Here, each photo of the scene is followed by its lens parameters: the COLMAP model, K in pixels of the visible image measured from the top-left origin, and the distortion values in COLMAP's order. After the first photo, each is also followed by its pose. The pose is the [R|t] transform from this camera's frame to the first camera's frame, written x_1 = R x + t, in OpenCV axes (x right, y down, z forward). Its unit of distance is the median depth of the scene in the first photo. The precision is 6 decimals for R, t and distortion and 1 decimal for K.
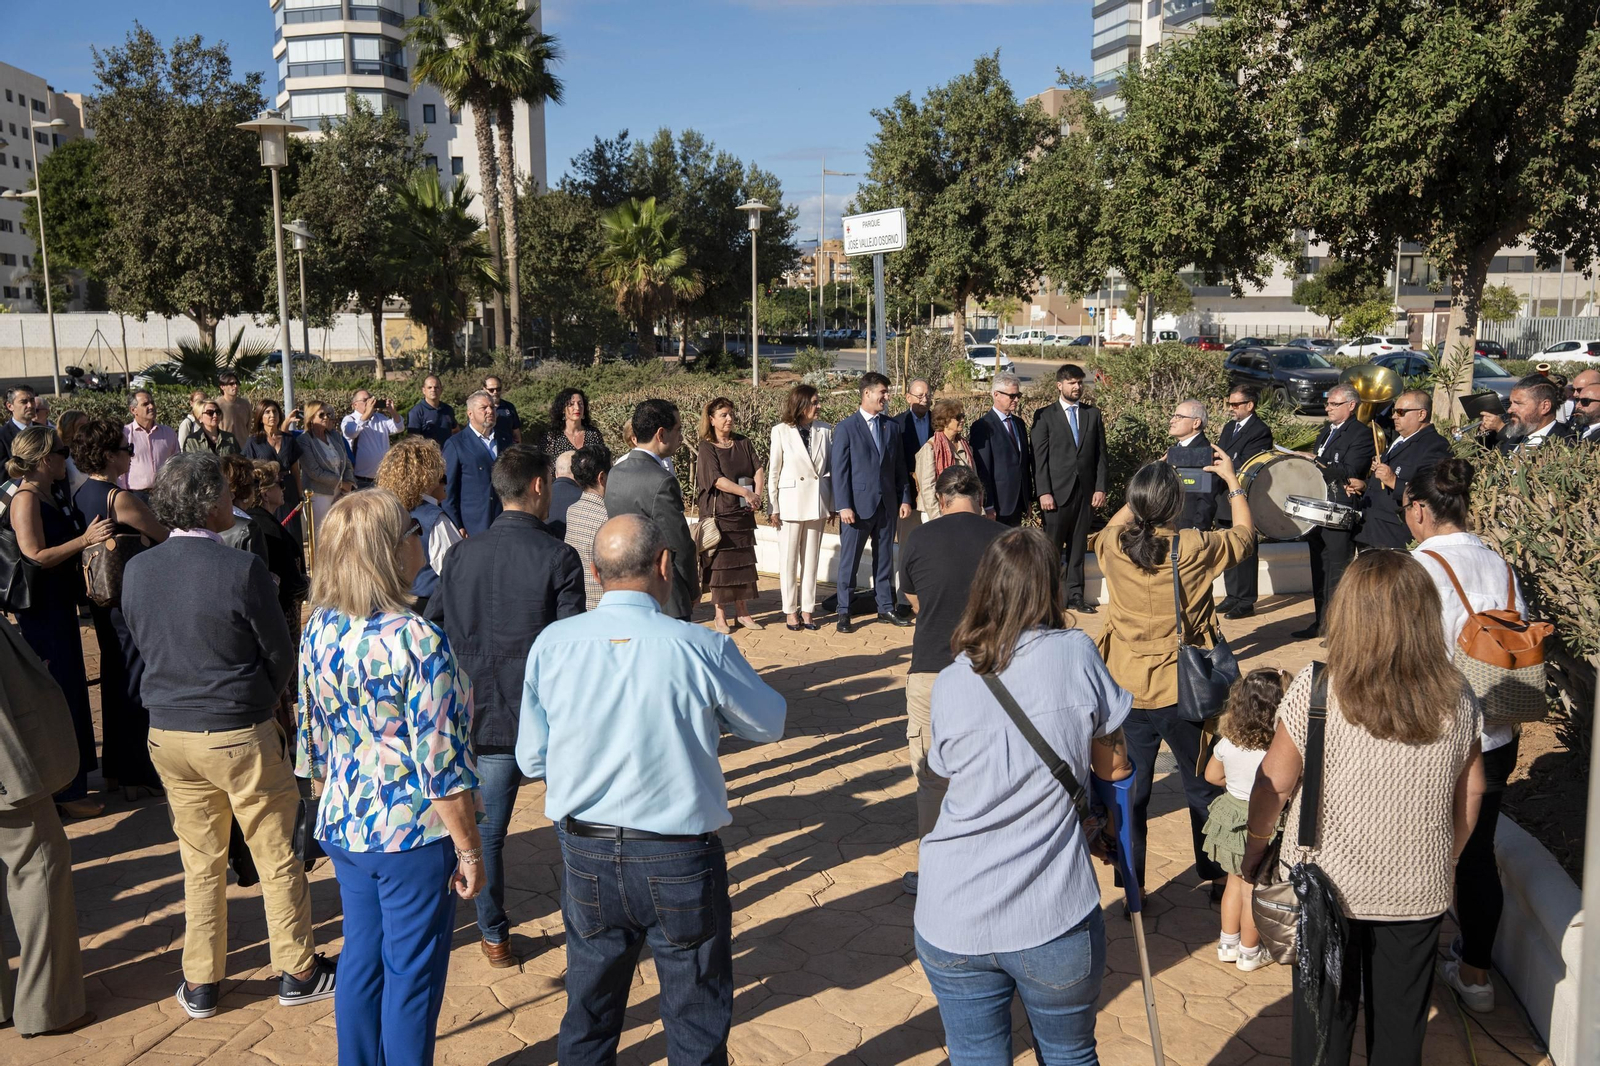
lens RADIAL K [[1515.0, 0, 801.3], [0, 1515.0, 528.7], [0, 0, 1]] dist [0.091160, 0.000000]
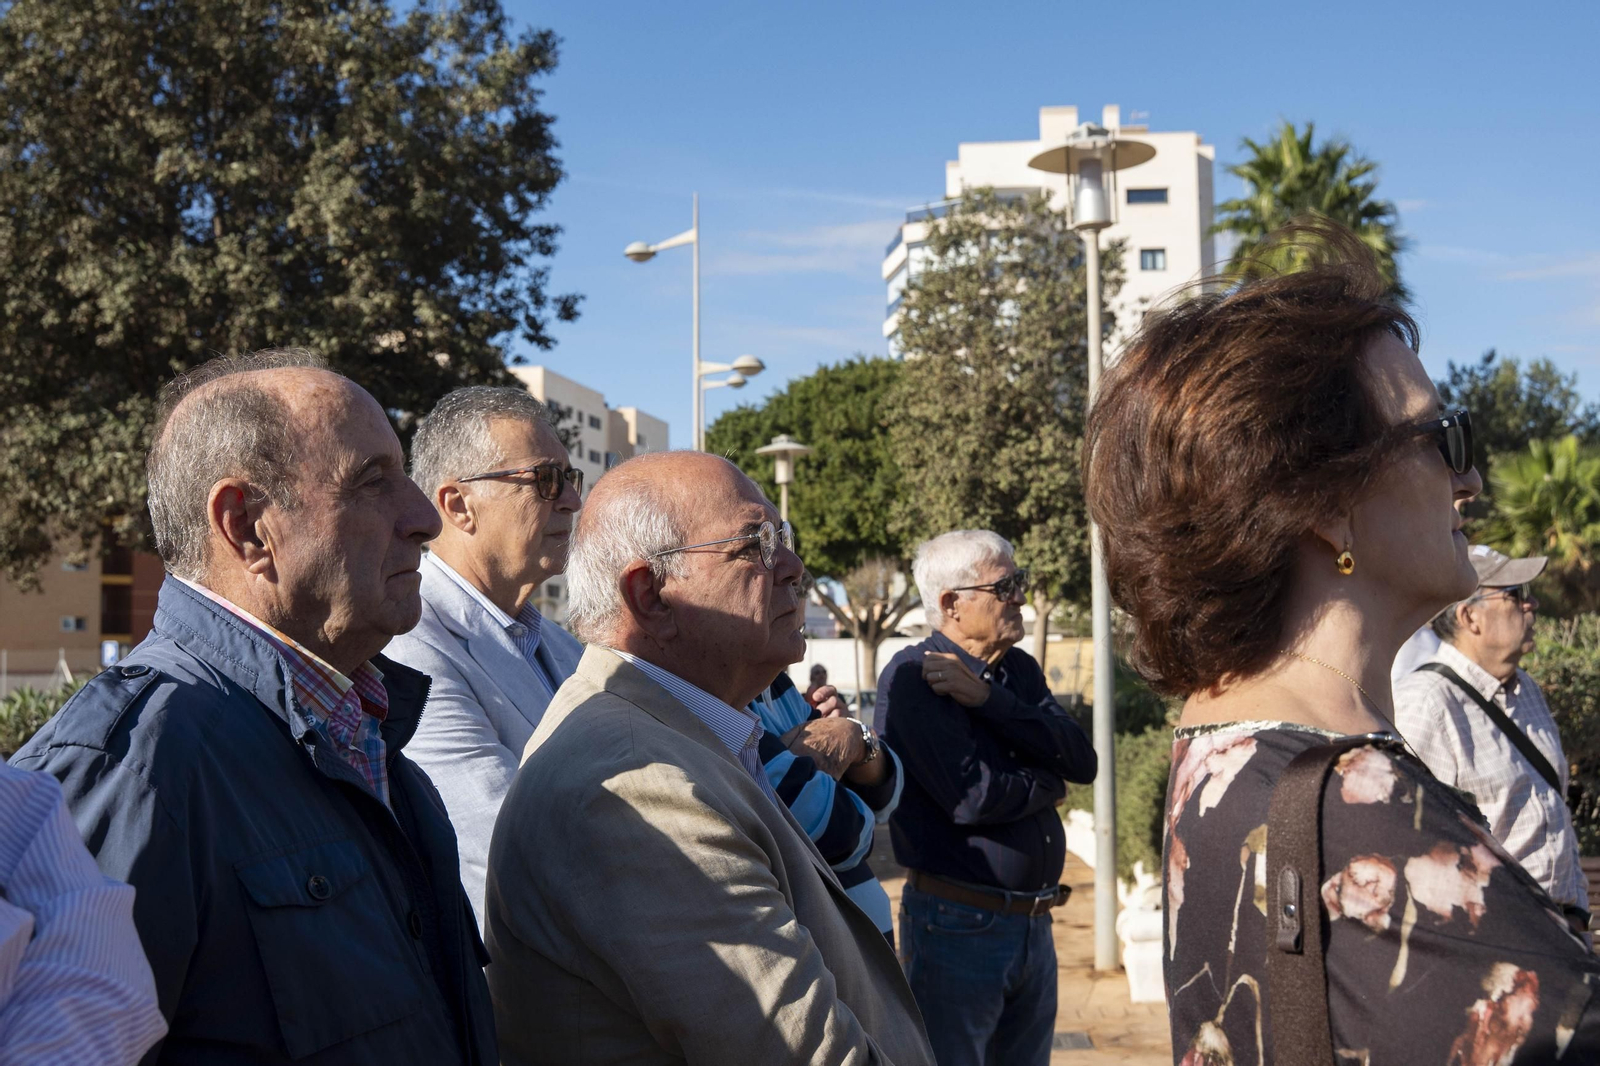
lens RADIAL K [[1831.9, 0, 801.1], [0, 1831.9, 537.5], [0, 0, 1]] dist [-0.091279, 0.000000]
pose [[0.957805, -0.022054, -0.286570, -0.267937], [-0.038856, 0.977963, -0.205131, -0.003259], [0.284779, 0.207611, 0.935841, 0.258212]]
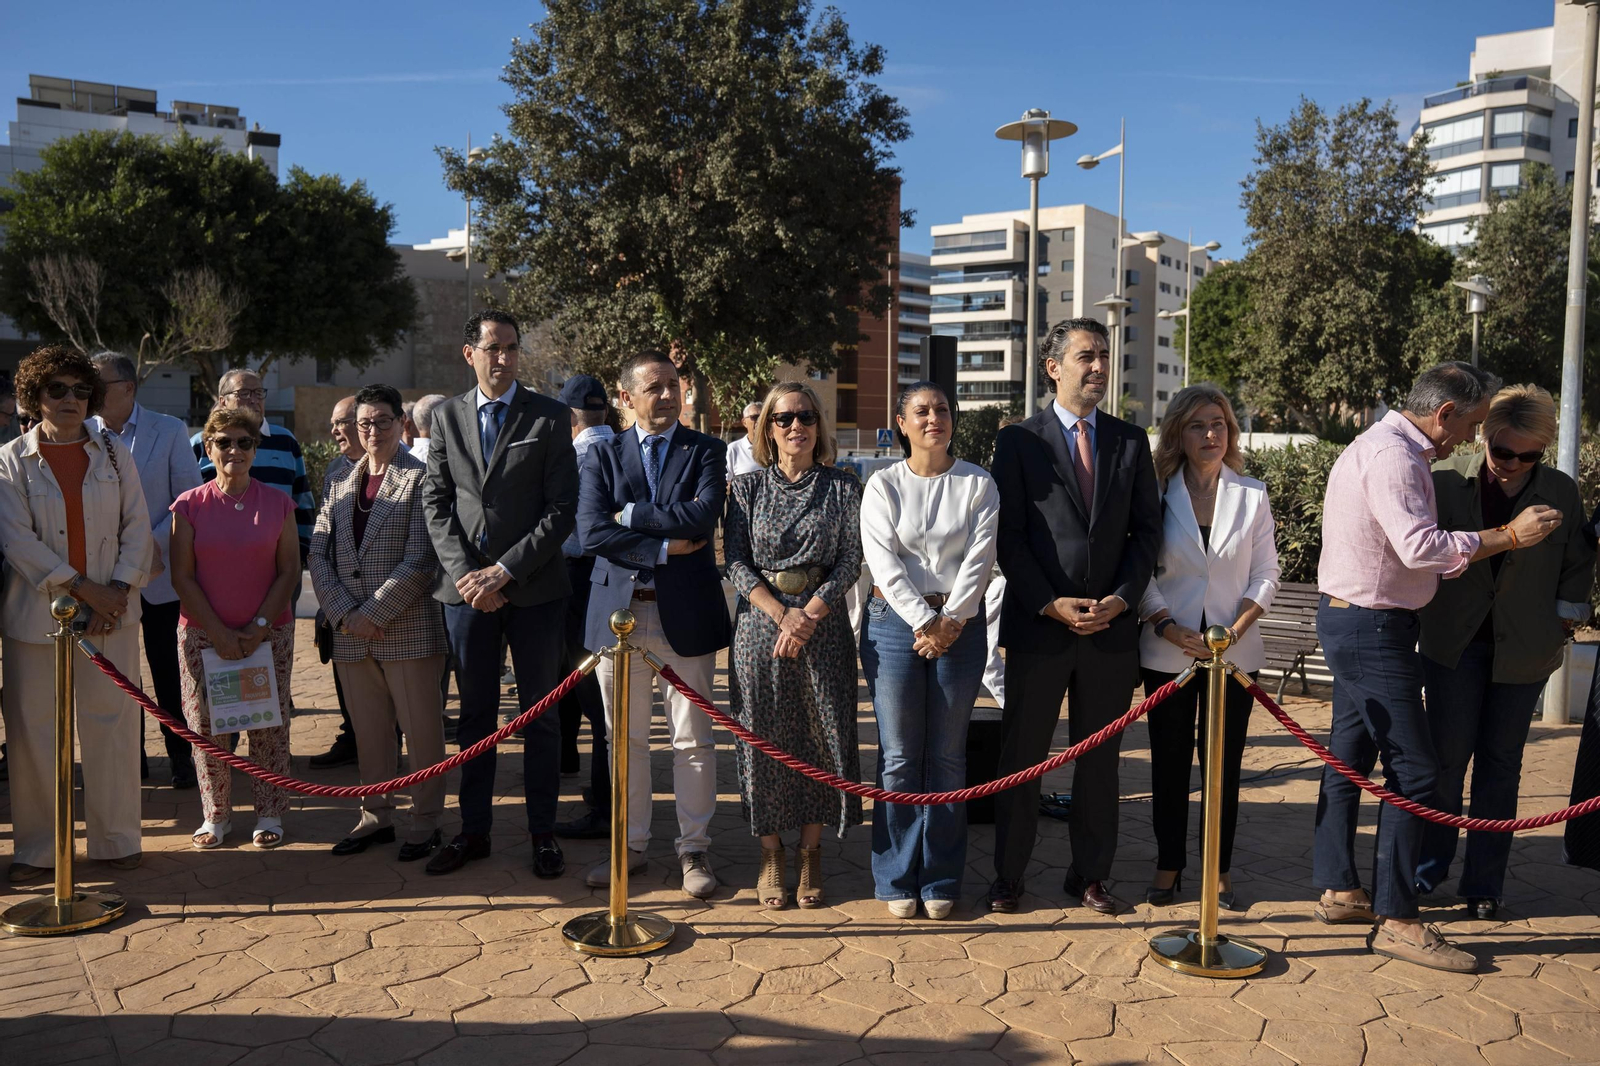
lens RADIAL K [[1313.6, 0, 801.4], [0, 1313.6, 526.6], [0, 0, 1]] dist [-0.057855, 0.004460]
pose [[0.741426, 0.060366, -0.668314, -0.116749], [-0.117647, 0.992213, -0.040895, -0.003823], [0.660641, 0.108945, 0.742754, 0.255780]]
